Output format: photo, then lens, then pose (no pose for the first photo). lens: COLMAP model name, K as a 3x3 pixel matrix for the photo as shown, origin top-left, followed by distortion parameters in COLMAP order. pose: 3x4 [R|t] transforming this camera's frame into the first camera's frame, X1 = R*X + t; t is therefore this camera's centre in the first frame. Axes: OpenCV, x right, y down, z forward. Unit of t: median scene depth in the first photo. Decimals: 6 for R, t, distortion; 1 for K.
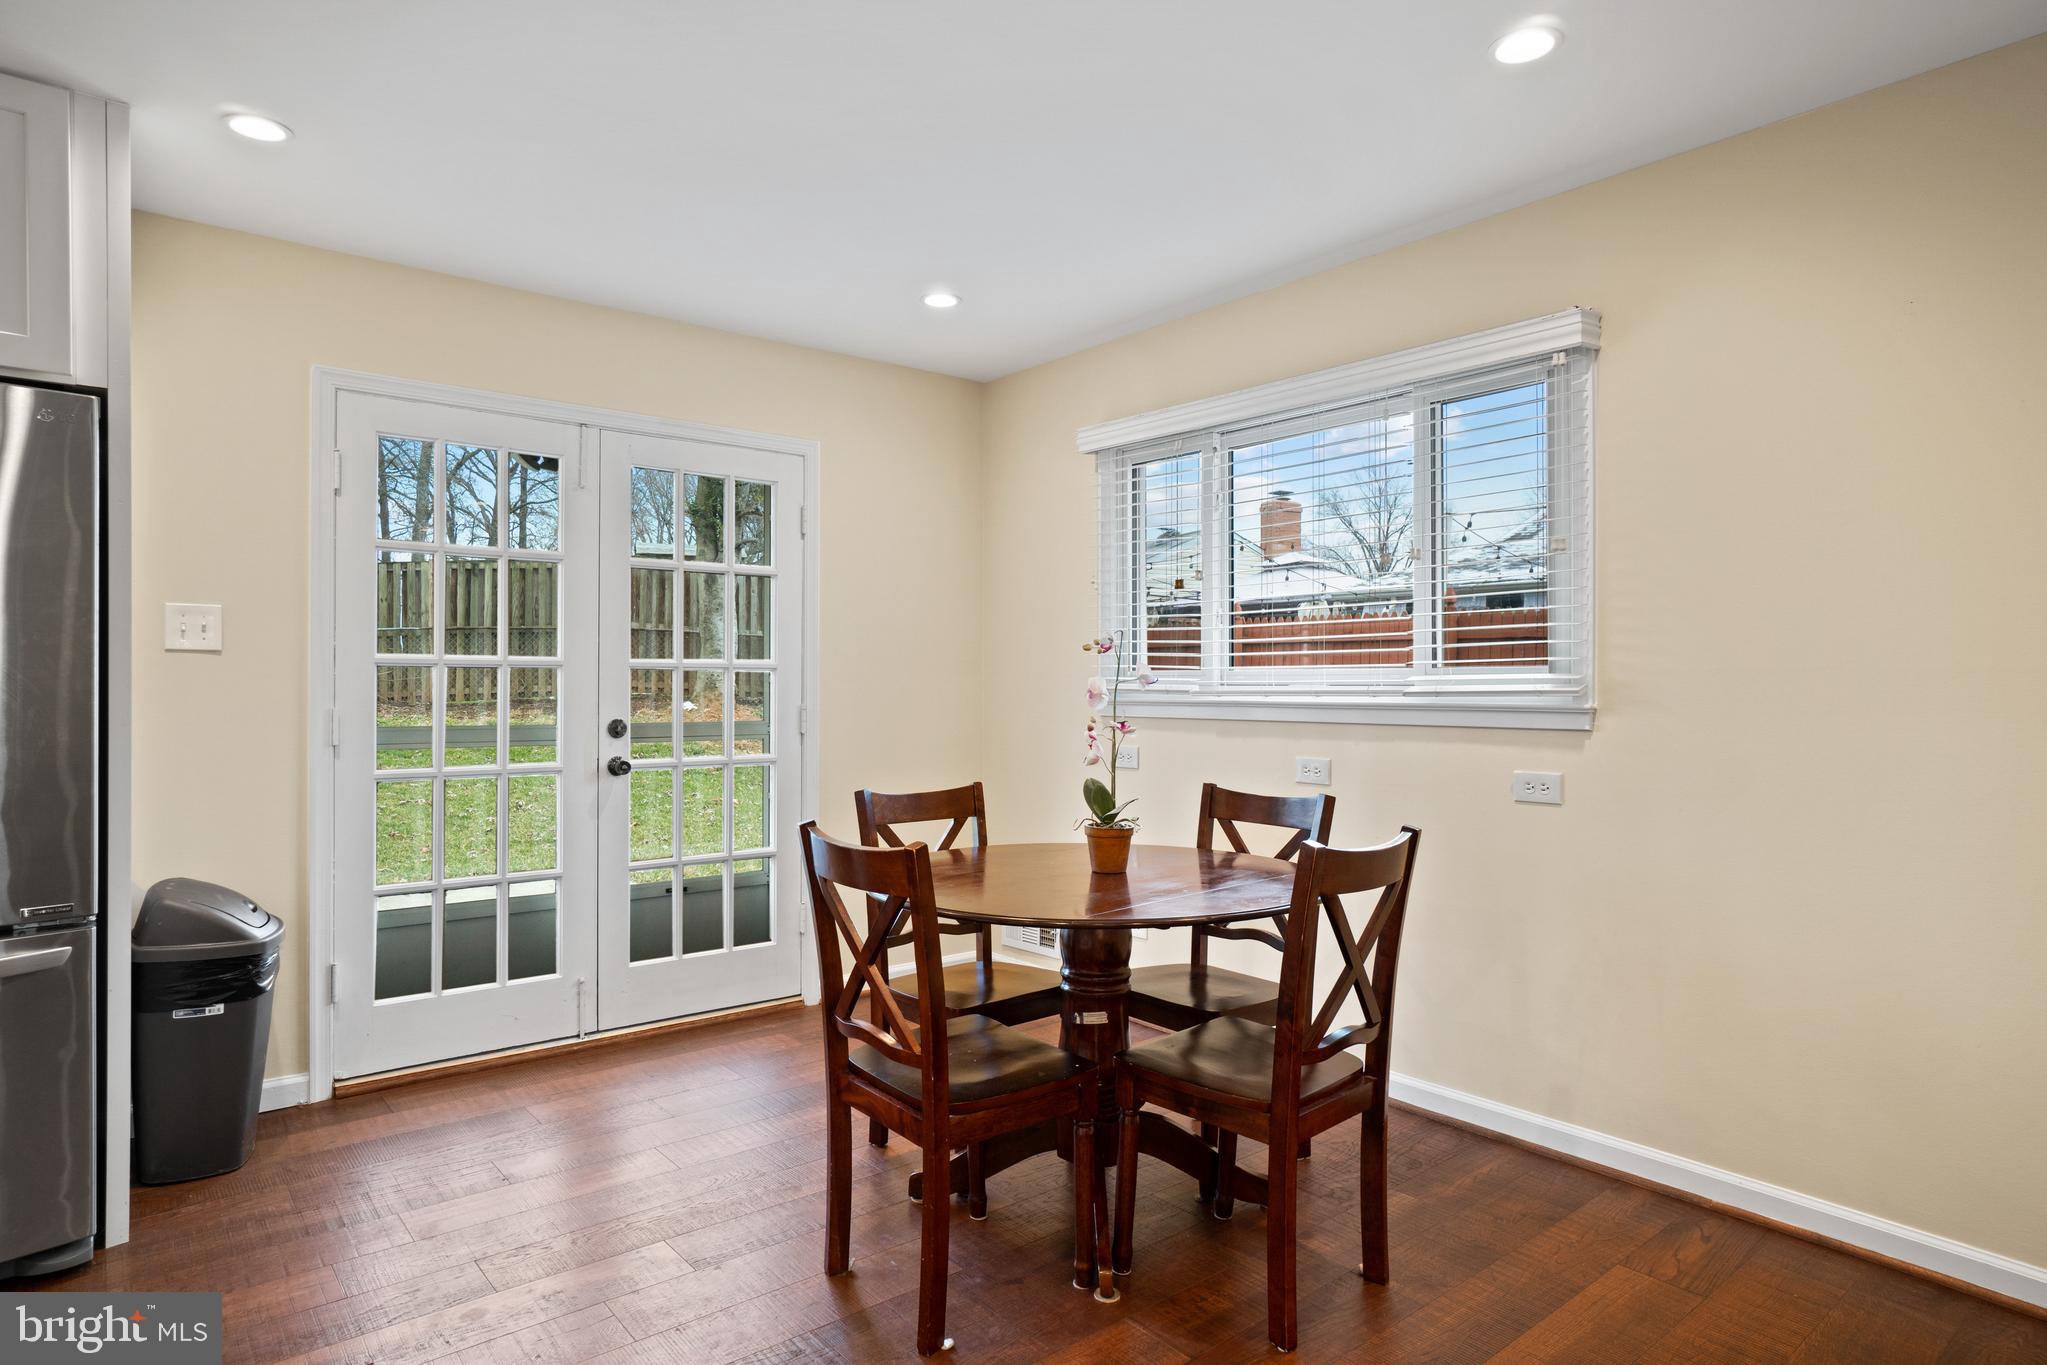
lens RADIAL K [[1132.3, 0, 984.4], [0, 1132.3, 683.3], [0, 0, 1]] dist [0.003622, 0.003036]
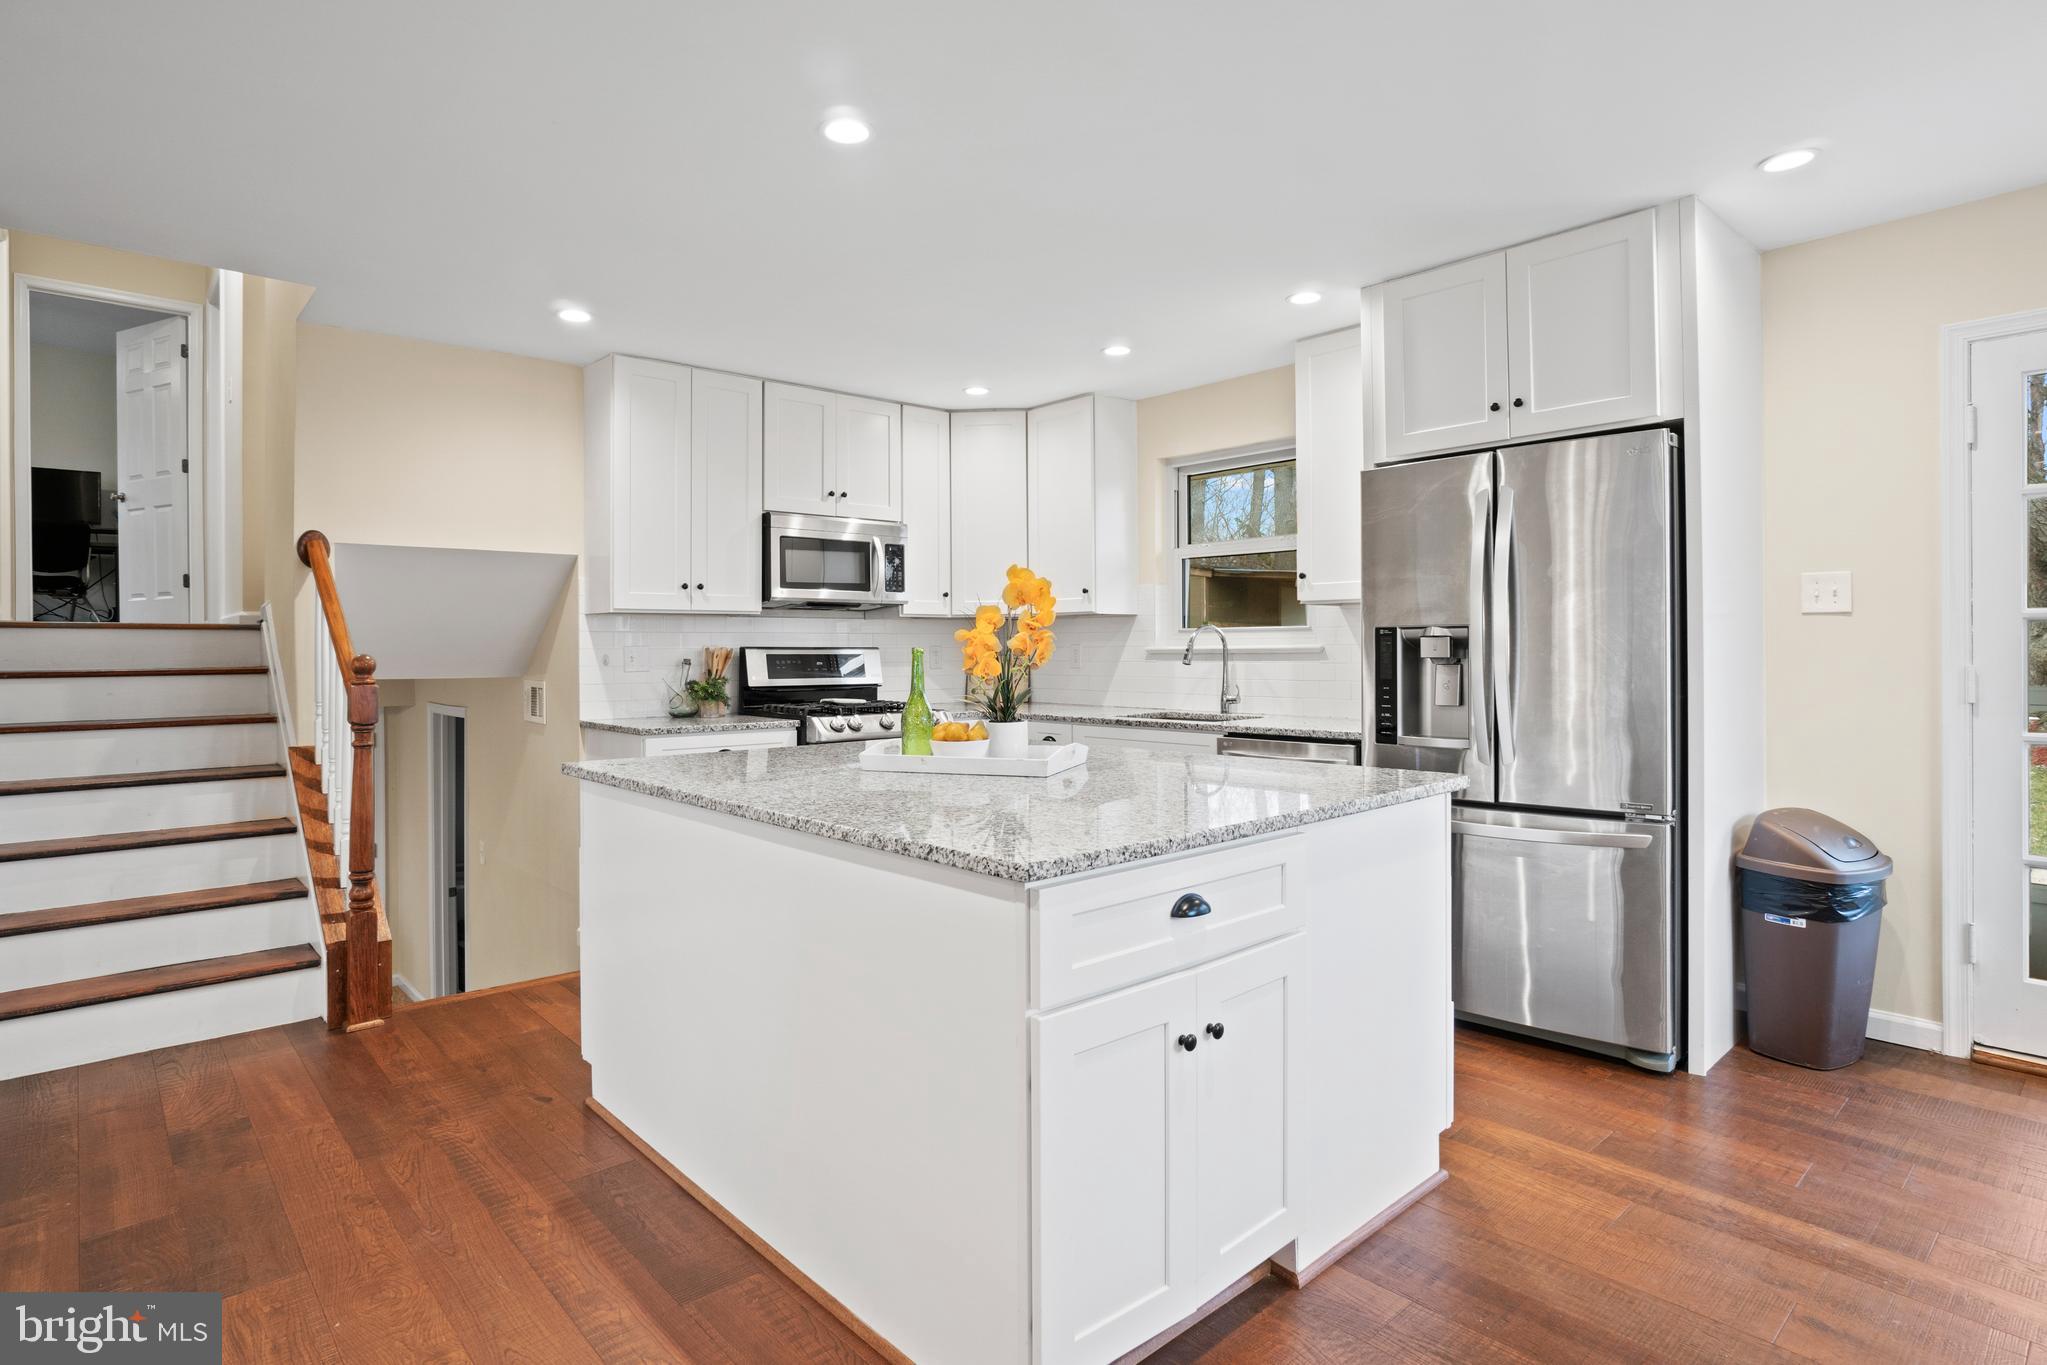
lens RADIAL K [[1071.0, 0, 998.1], [0, 1071.0, 641.3], [0, 0, 1]] dist [-0.021624, 0.005005]
pose [[0.067830, -0.010208, -0.997645, 0.289199], [0.007554, 0.999924, -0.009718, 0.003393], [0.997668, -0.006878, 0.067902, 0.093076]]
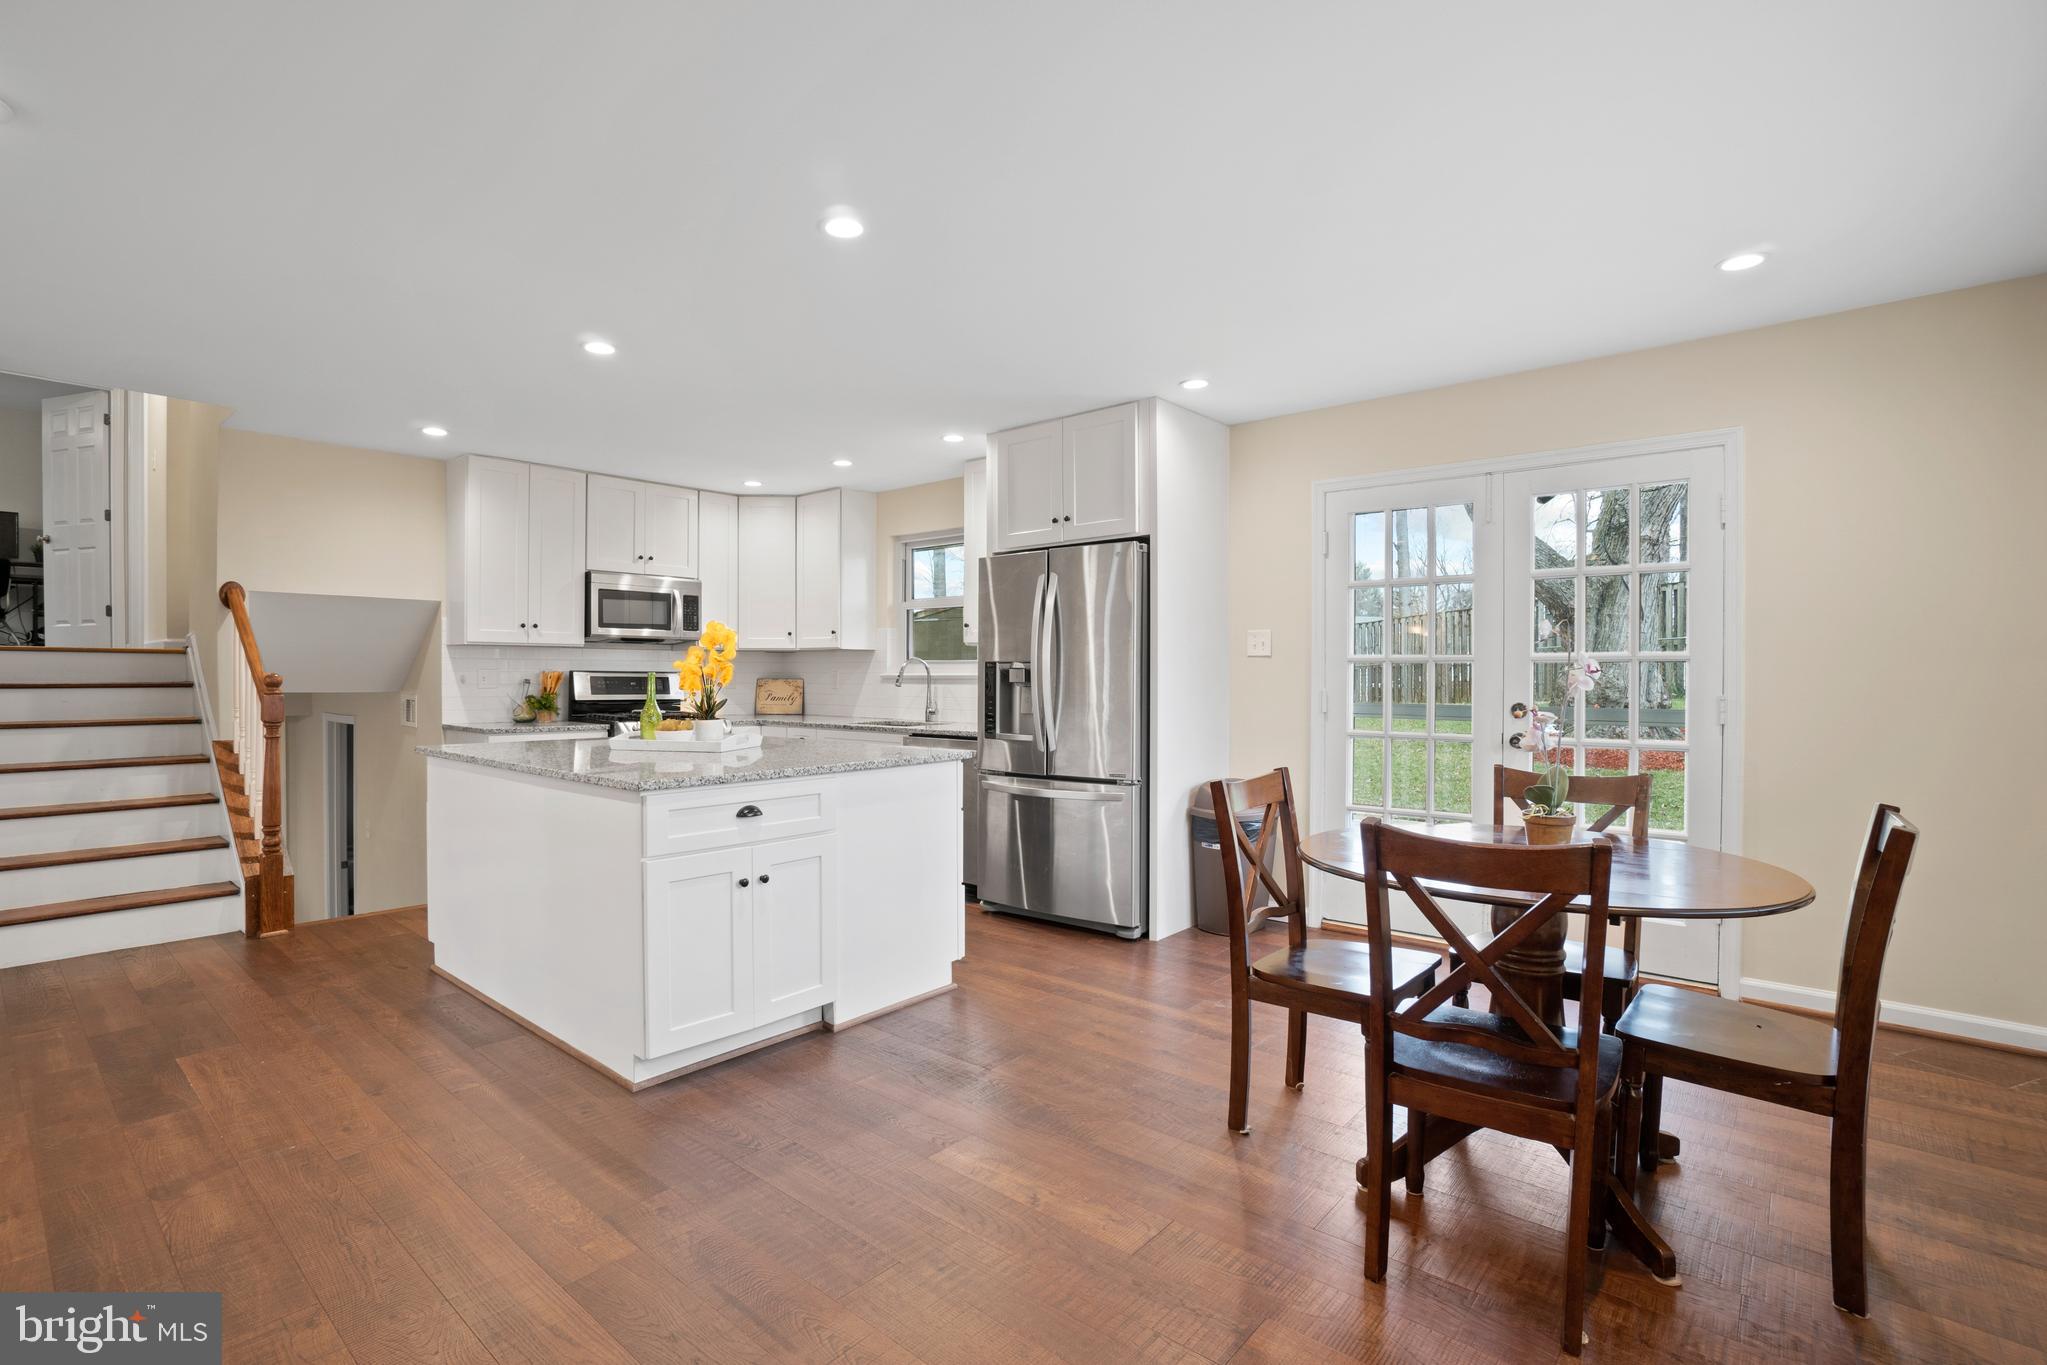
lens RADIAL K [[959.6, 0, 986.9], [0, 959.6, 680.2], [0, 0, 1]] dist [-0.028378, 0.008993]
pose [[0.183518, 0.004032, -0.983008, 0.688843], [-0.001505, 0.999992, 0.003820, 0.004139], [0.983015, 0.000778, 0.183522, 0.279922]]
